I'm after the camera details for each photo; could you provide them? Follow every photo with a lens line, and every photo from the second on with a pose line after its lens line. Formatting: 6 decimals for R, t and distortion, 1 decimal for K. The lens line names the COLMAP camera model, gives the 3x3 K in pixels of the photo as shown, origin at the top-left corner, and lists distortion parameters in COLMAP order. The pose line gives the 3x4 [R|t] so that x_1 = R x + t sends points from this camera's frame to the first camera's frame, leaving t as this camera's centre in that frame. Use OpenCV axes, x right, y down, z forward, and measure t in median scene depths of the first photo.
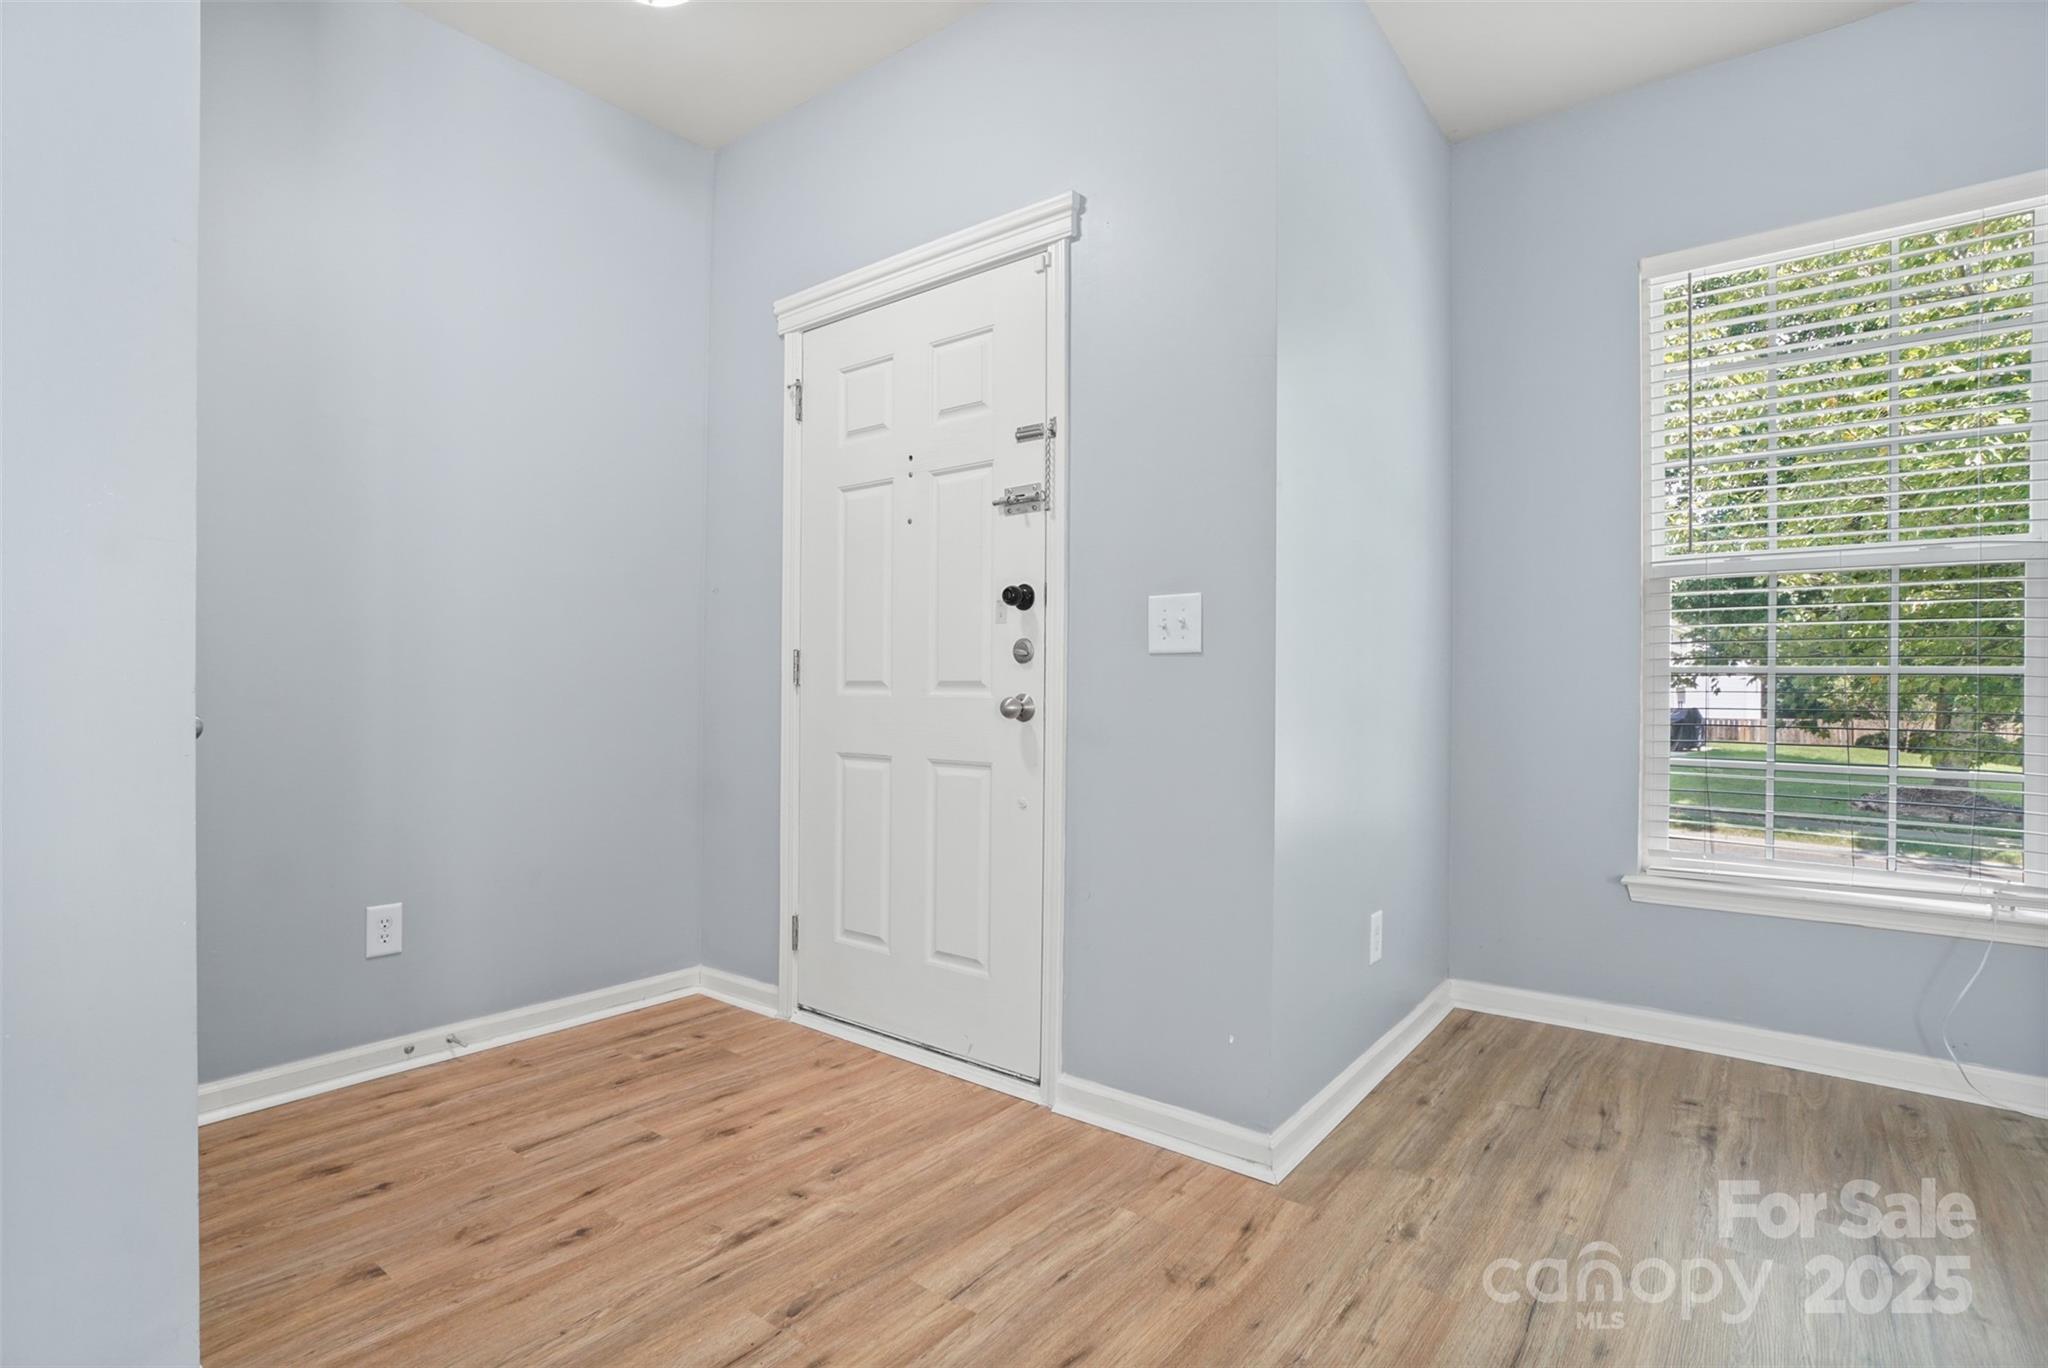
lens RADIAL K [[986.2, 0, 1025.9], [0, 986.2, 685.5], [0, 0, 1]] dist [-0.027307, 0.008969]
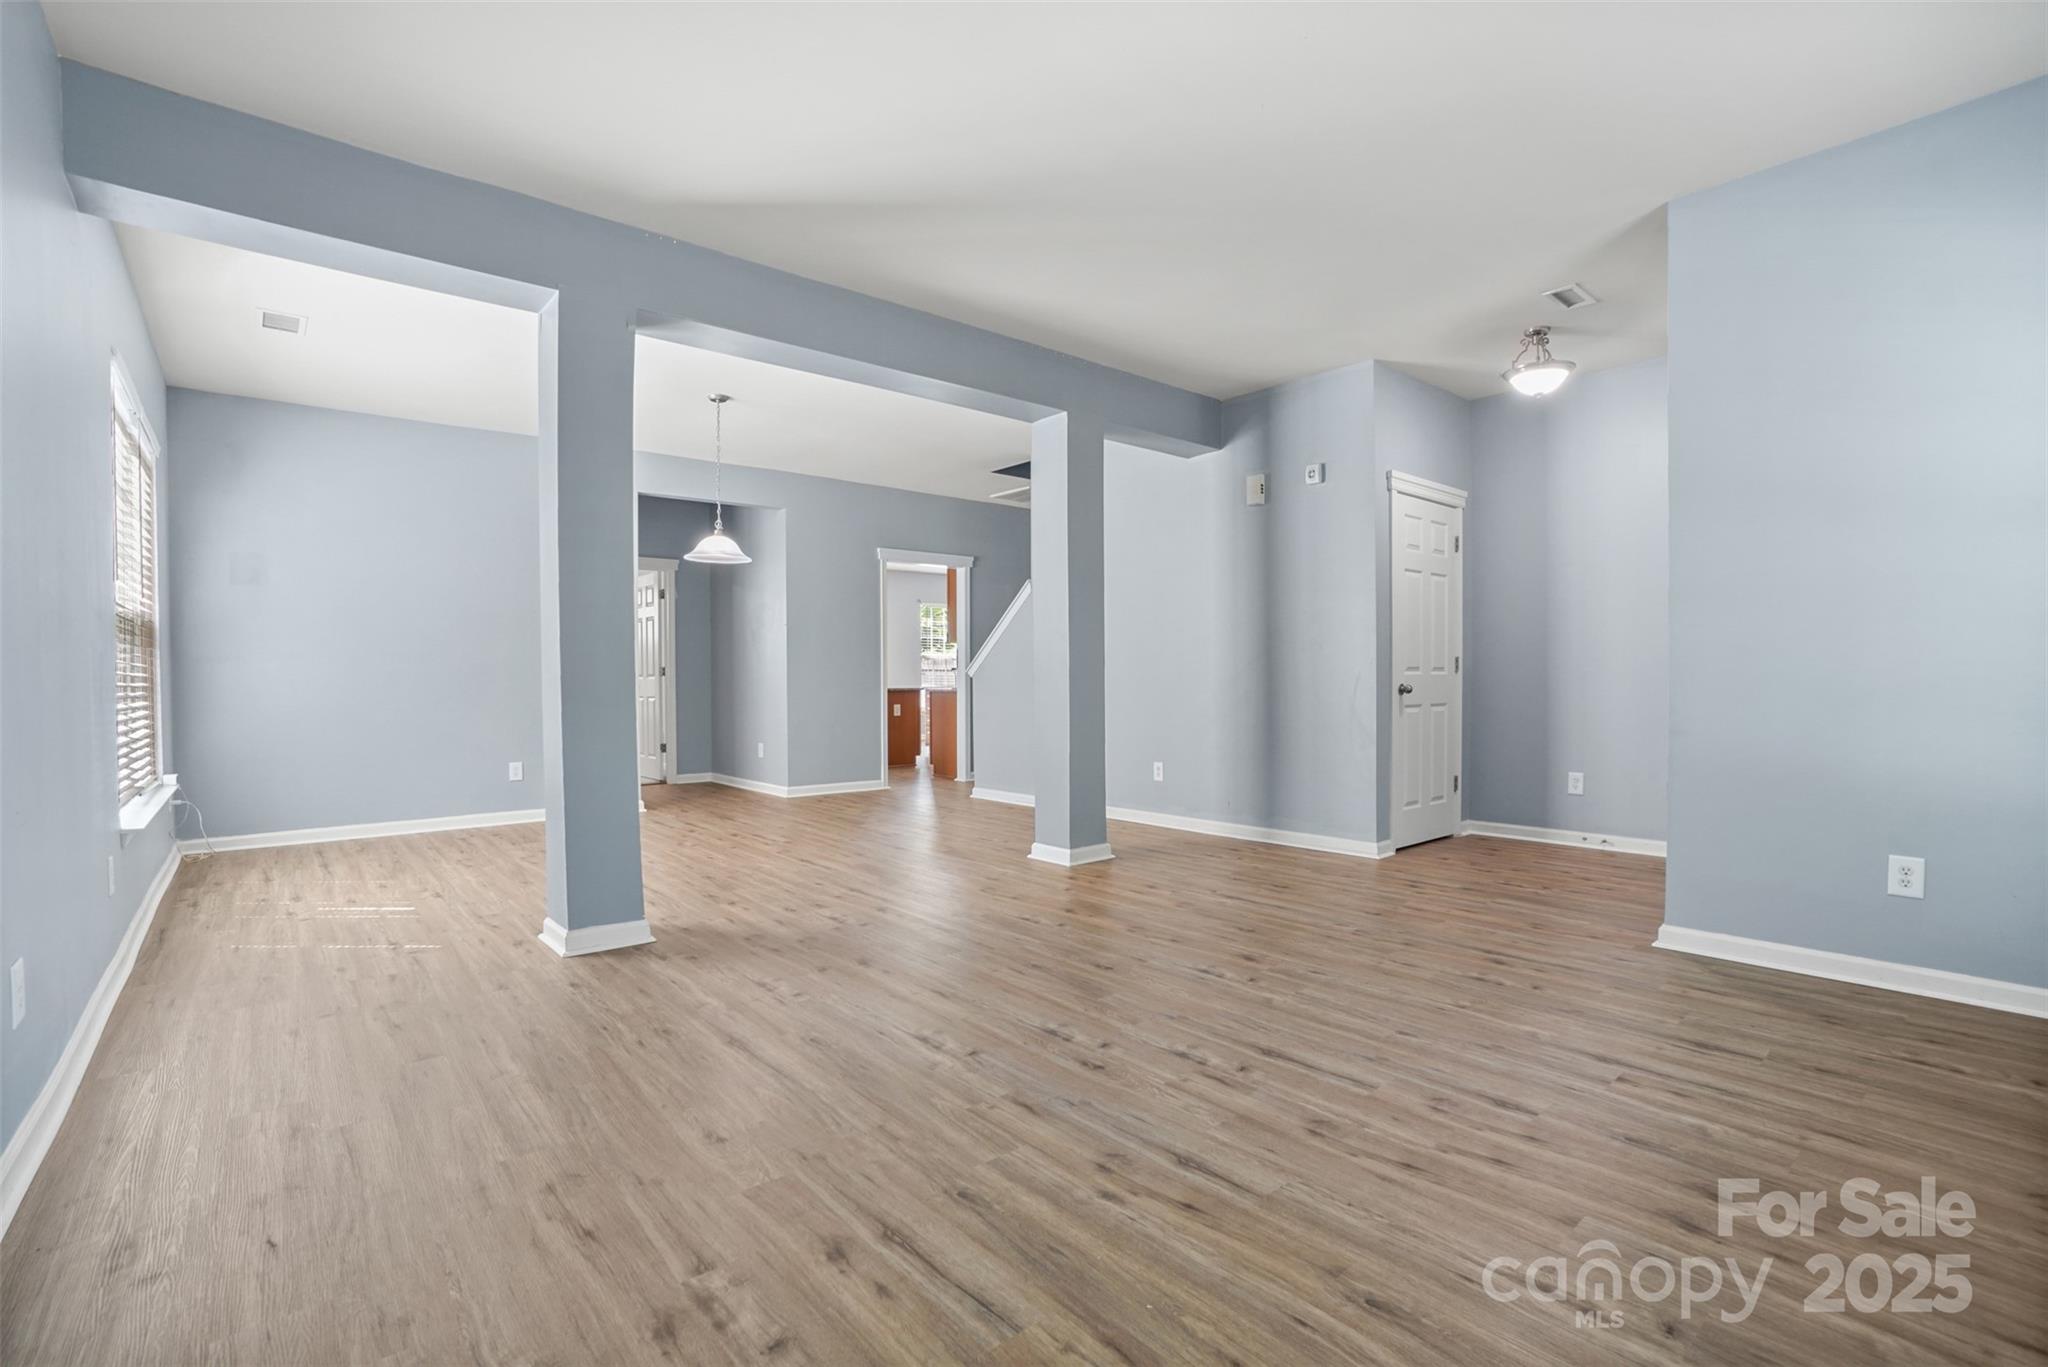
lens RADIAL K [[926.3, 0, 1023.0], [0, 926.3, 682.5], [0, 0, 1]] dist [-0.031043, 0.002752]
pose [[-0.196311, -0.002306, -0.980539, 1.780480], [0.002189, 0.999994, -0.002790, 0.016670], [0.980539, -0.002695, -0.196305, 0.153357]]
